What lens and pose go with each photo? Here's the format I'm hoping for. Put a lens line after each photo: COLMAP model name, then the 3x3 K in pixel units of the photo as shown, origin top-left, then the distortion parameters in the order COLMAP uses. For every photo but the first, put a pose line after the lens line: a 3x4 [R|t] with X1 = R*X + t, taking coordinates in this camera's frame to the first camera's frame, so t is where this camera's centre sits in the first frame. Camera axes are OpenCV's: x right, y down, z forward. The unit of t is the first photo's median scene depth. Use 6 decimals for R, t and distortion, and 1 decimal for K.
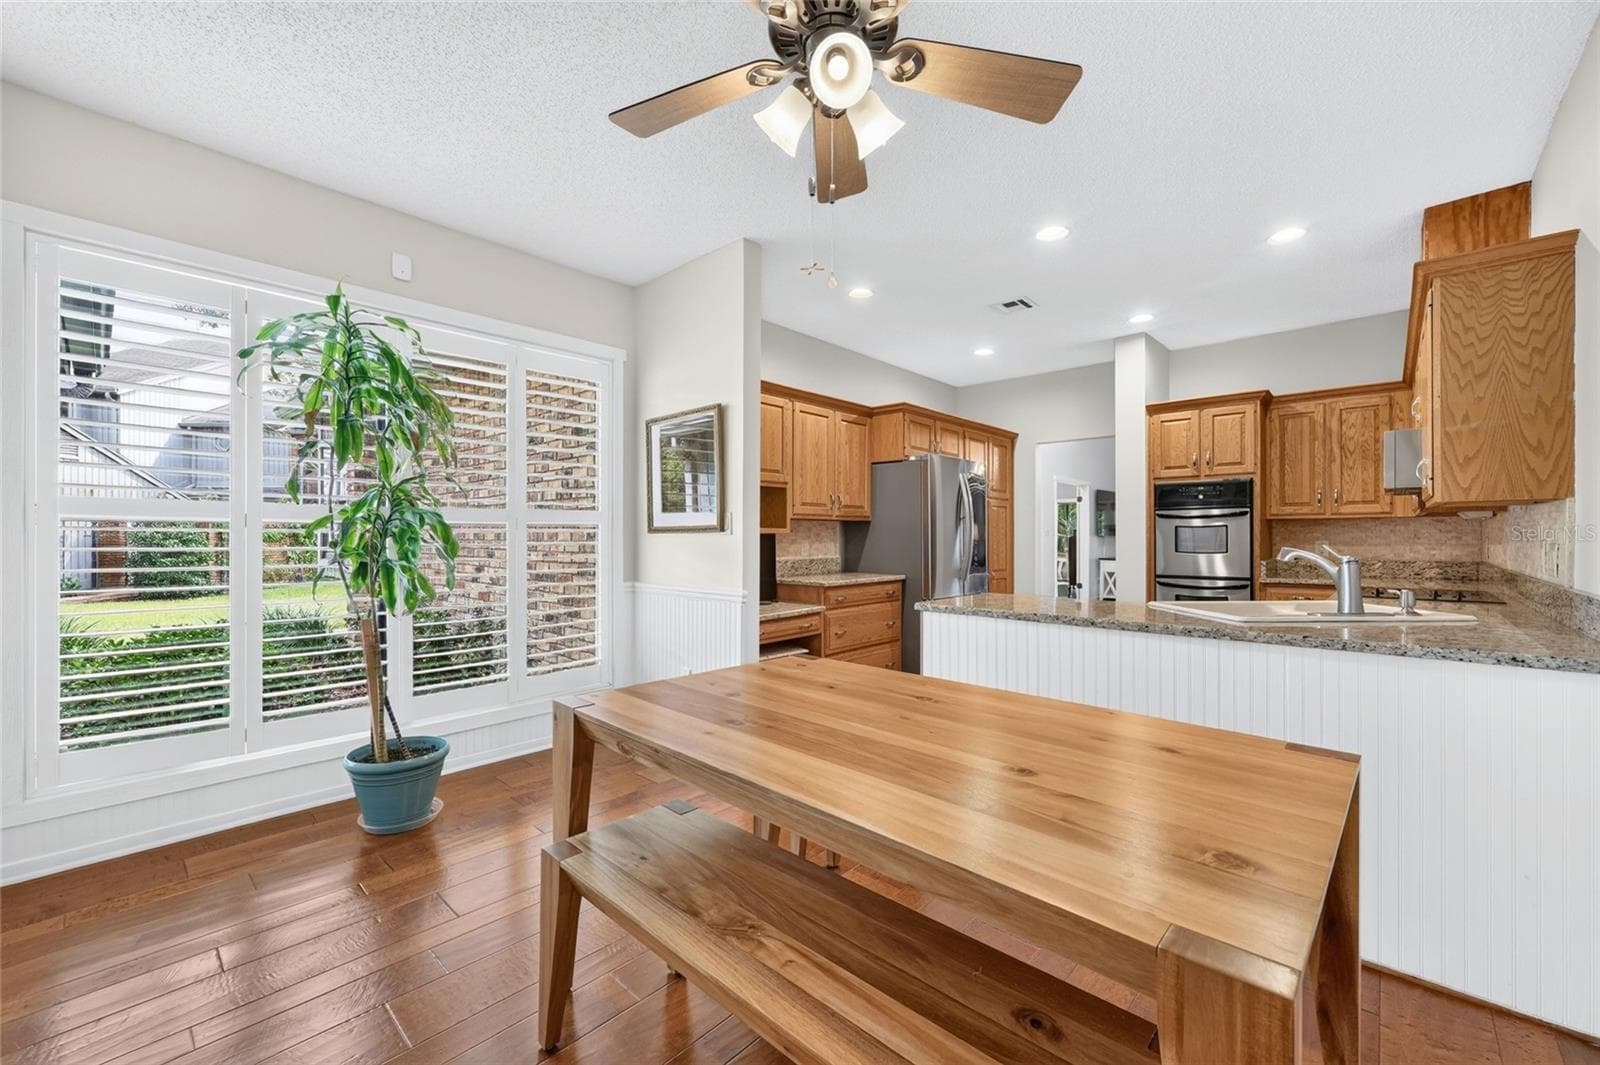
lens RADIAL K [[655.6, 0, 807.7], [0, 655.6, 519.7], [0, 0, 1]] dist [0.000042, -0.000126]
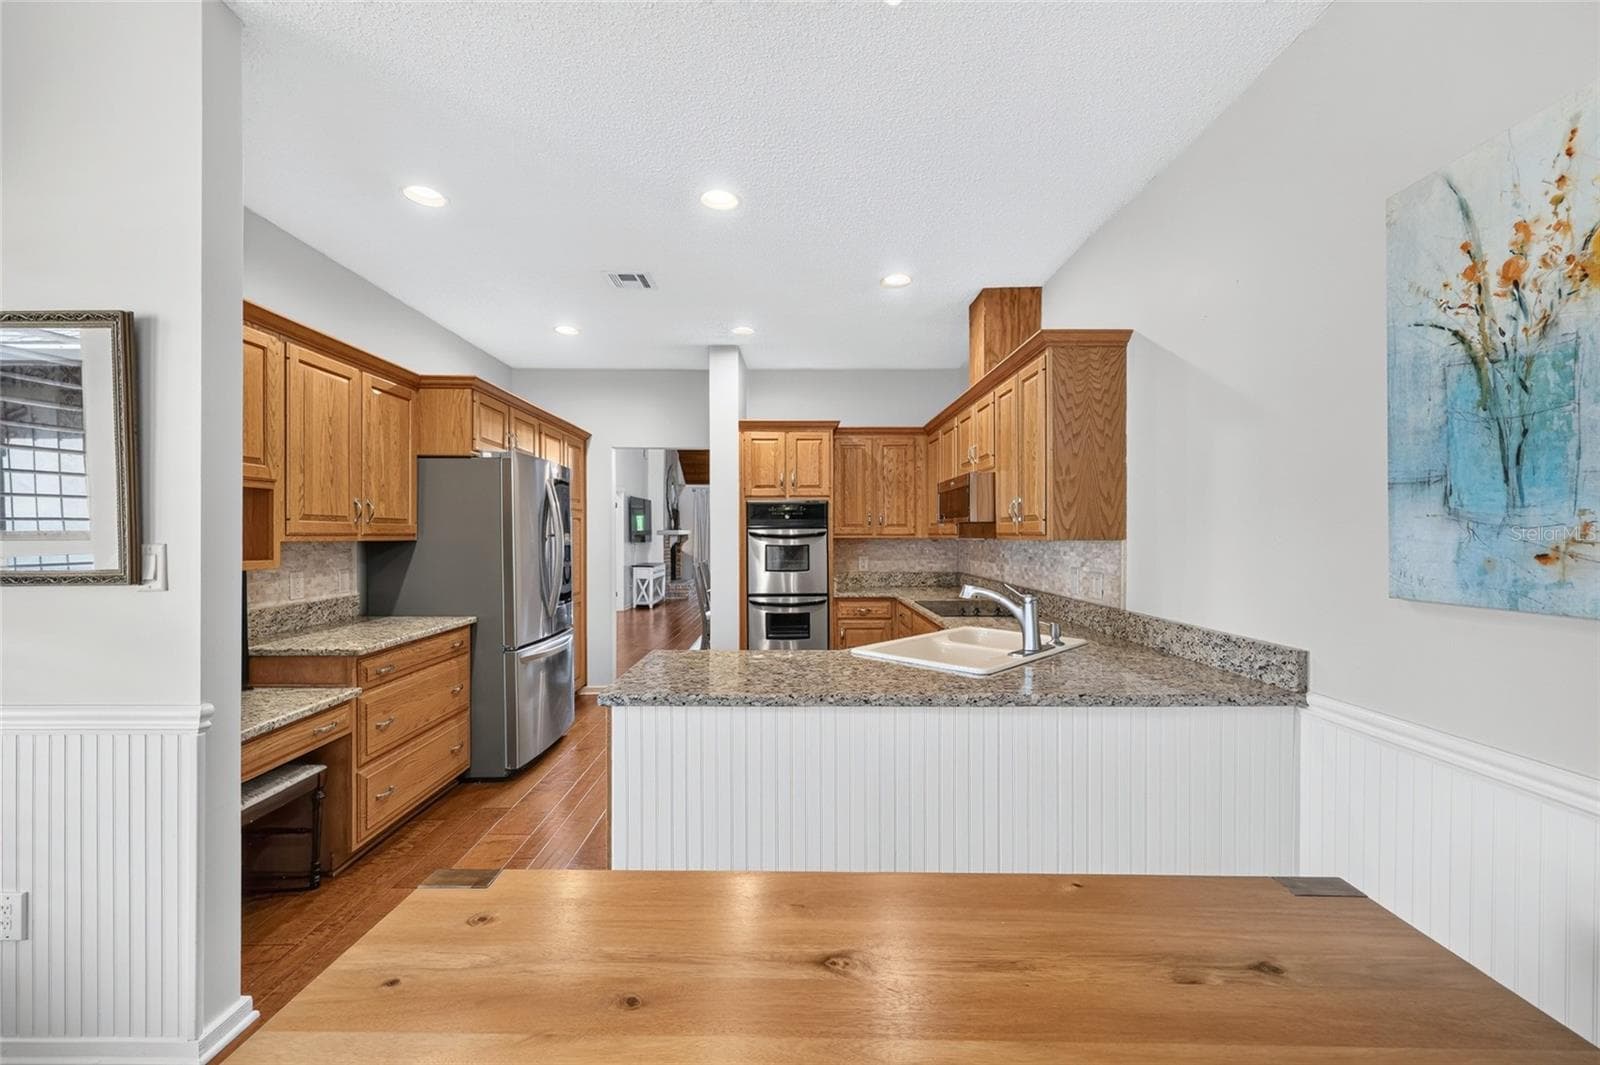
lens RADIAL K [[636.0, 0, 795.2], [0, 636.0, 530.5], [0, 0, 1]] dist [-0.001602, -0.000055]
pose [[0.731010, 0.004526, 0.682352, -0.075247], [-0.019687, 0.999702, 0.014459, -0.028461], [-0.682083, -0.024003, 0.730881, 0.266655]]
